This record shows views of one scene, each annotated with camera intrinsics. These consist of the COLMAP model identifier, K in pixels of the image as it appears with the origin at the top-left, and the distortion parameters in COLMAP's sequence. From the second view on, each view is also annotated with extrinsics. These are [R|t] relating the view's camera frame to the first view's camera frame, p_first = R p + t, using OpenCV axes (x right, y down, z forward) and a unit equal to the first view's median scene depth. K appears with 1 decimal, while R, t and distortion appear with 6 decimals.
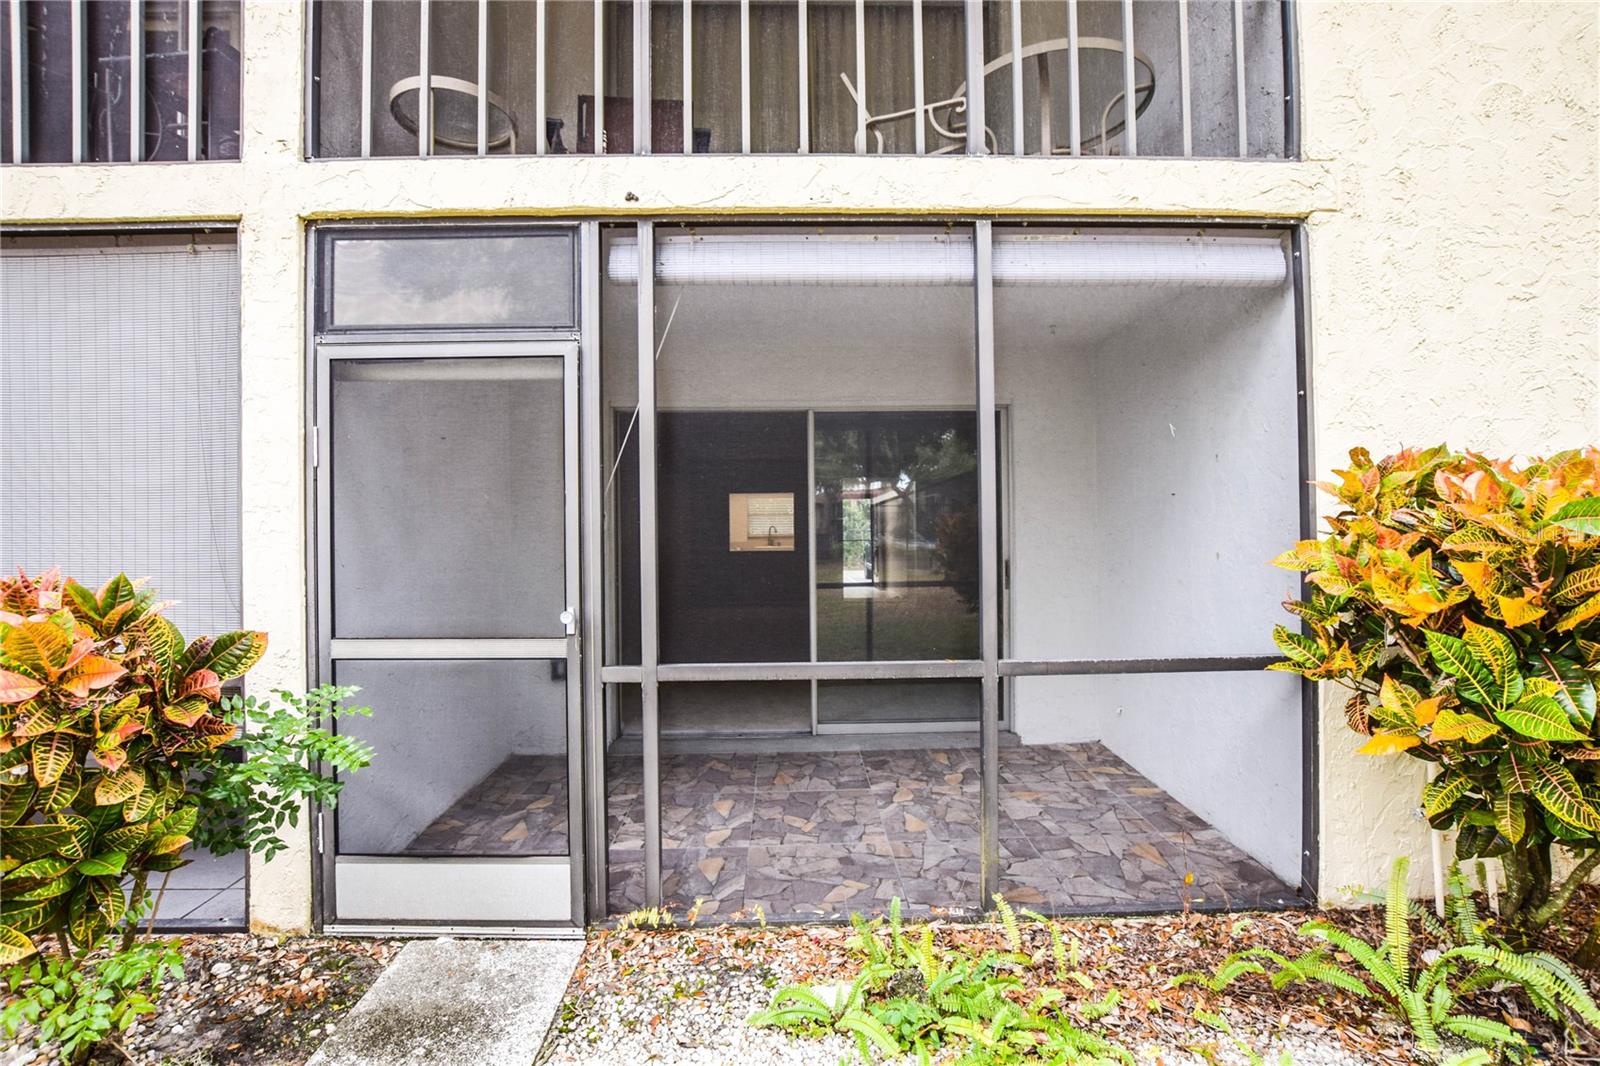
lens RADIAL K [[704.9, 0, 802.3], [0, 704.9, 530.3], [0, 0, 1]] dist [-0.025748, 0.001026]
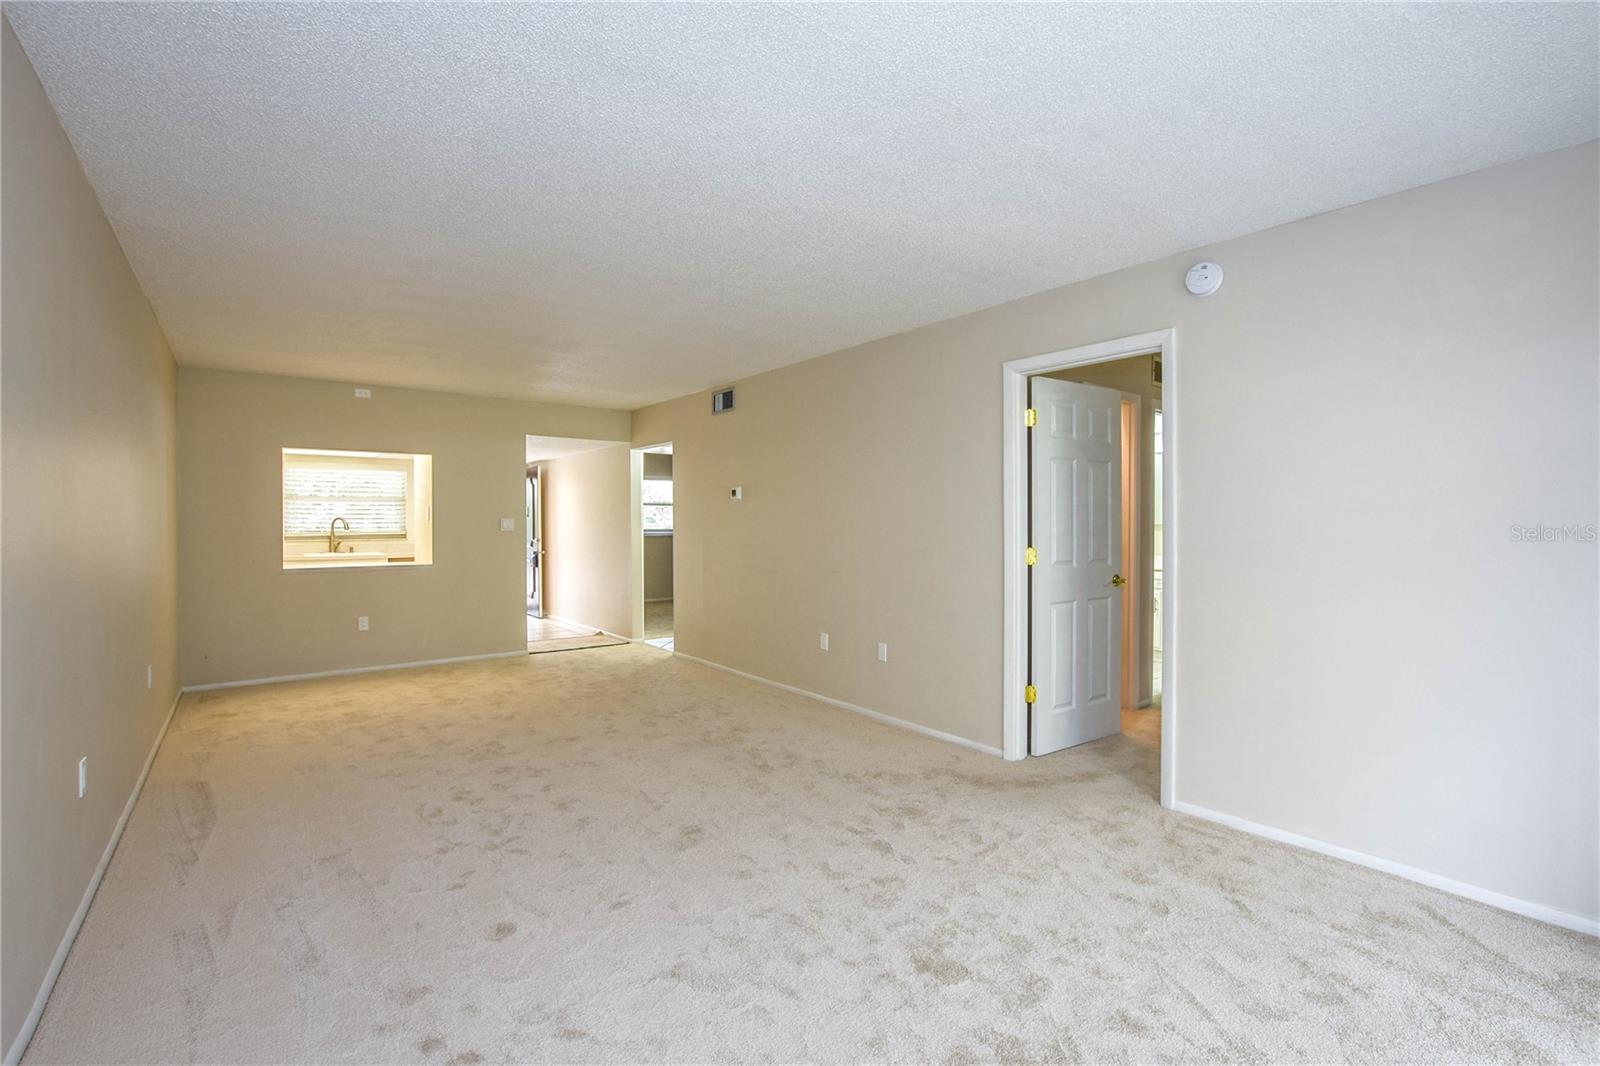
lens RADIAL K [[704.9, 0, 802.3], [0, 704.9, 530.3], [0, 0, 1]] dist [-0.025748, 0.001026]
pose [[0.794386, 0.004104, 0.607399, -0.723564], [-0.006920, 0.999973, 0.002294, -0.003067], [-0.607374, -0.006025, 0.794393, 2.808528]]
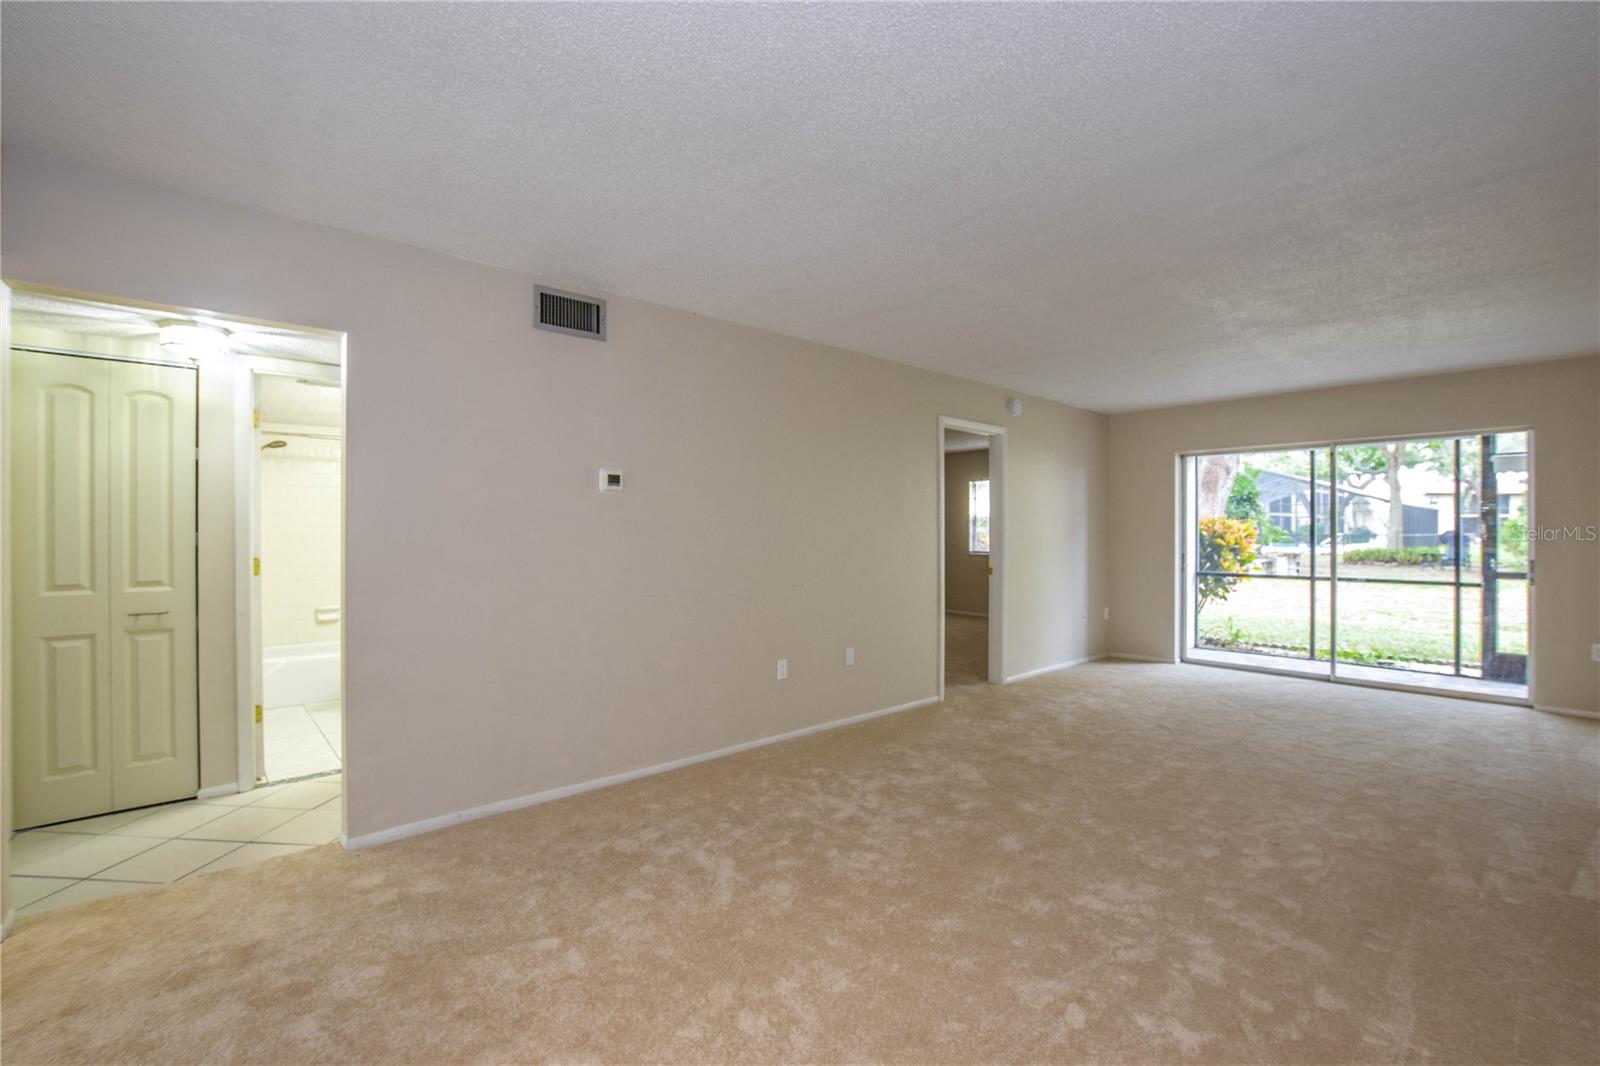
lens RADIAL K [[704.9, 0, 802.3], [0, 704.9, 530.3], [0, 0, 1]] dist [-0.025748, 0.001026]
pose [[-0.652433, 0.012341, 0.757746, -0.815212], [0.008578, 0.999924, -0.008900, -0.006544], [-0.757797, 0.000694, -0.652489, 6.529309]]
